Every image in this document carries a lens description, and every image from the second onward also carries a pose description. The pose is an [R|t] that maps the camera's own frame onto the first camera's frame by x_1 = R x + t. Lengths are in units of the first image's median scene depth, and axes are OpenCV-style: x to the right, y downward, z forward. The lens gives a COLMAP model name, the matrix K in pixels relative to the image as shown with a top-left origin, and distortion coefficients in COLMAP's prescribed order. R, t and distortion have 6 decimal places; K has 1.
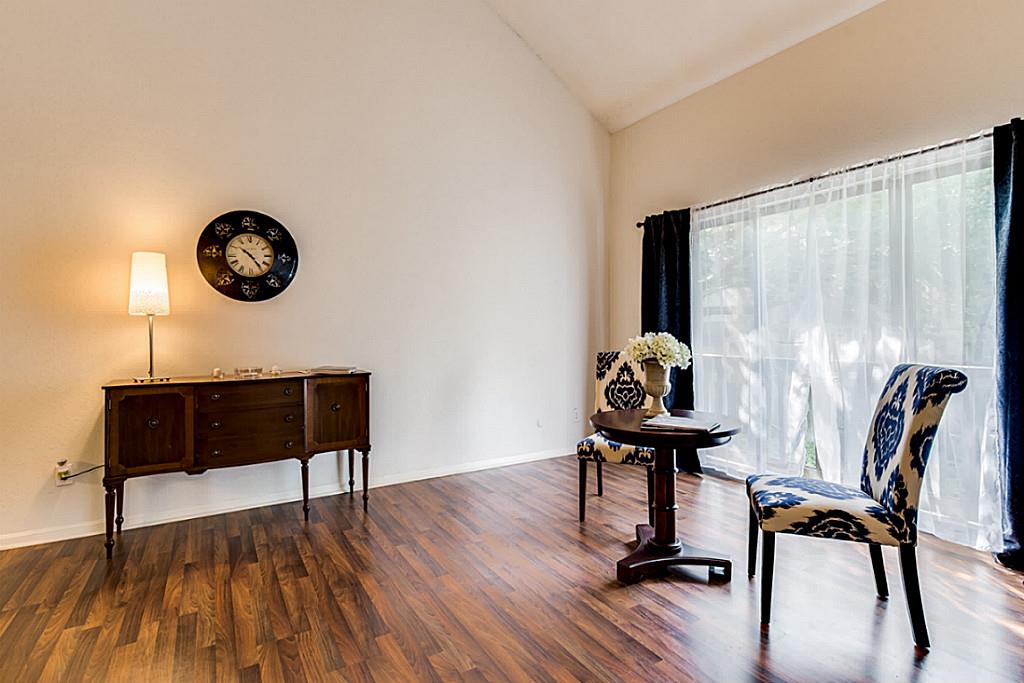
lens RADIAL K [[498.4, 0, 519.1], [0, 498.4, 333.9], [0, 0, 1]] dist [-0.000284, 0.001181]
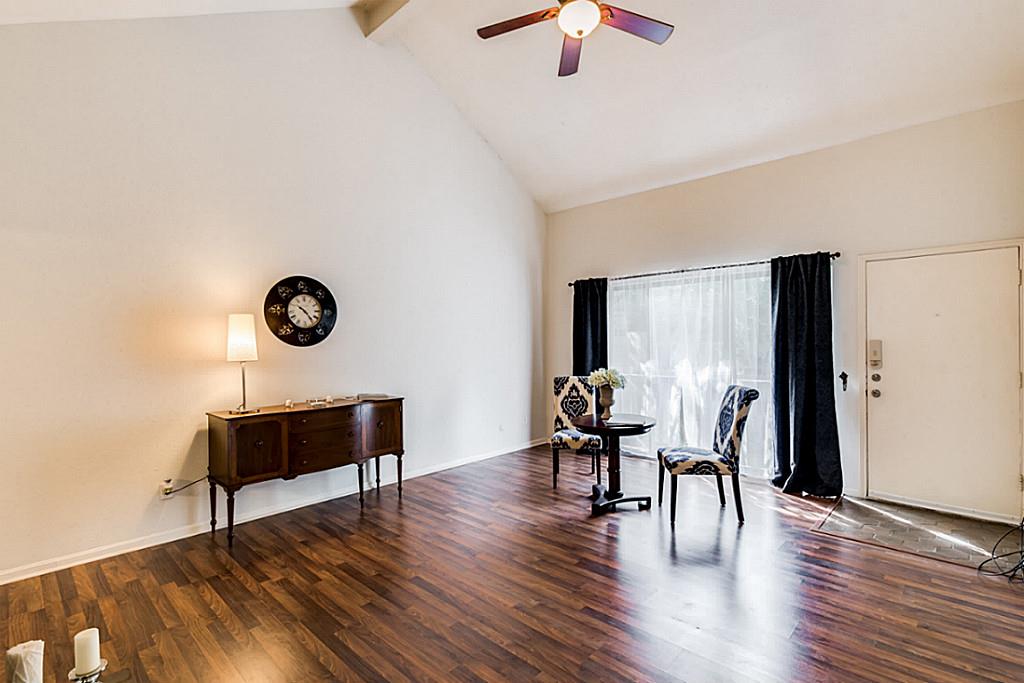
lens RADIAL K [[452.3, 0, 548.0], [0, 452.3, 355.7], [0, 0, 1]] dist [0.008545, -0.000428]
pose [[0.957141, -0.013686, 0.289299, -0.310000], [0.007536, 0.999722, 0.022360, -0.071467], [-0.289524, -0.019222, 0.956978, -0.348885]]
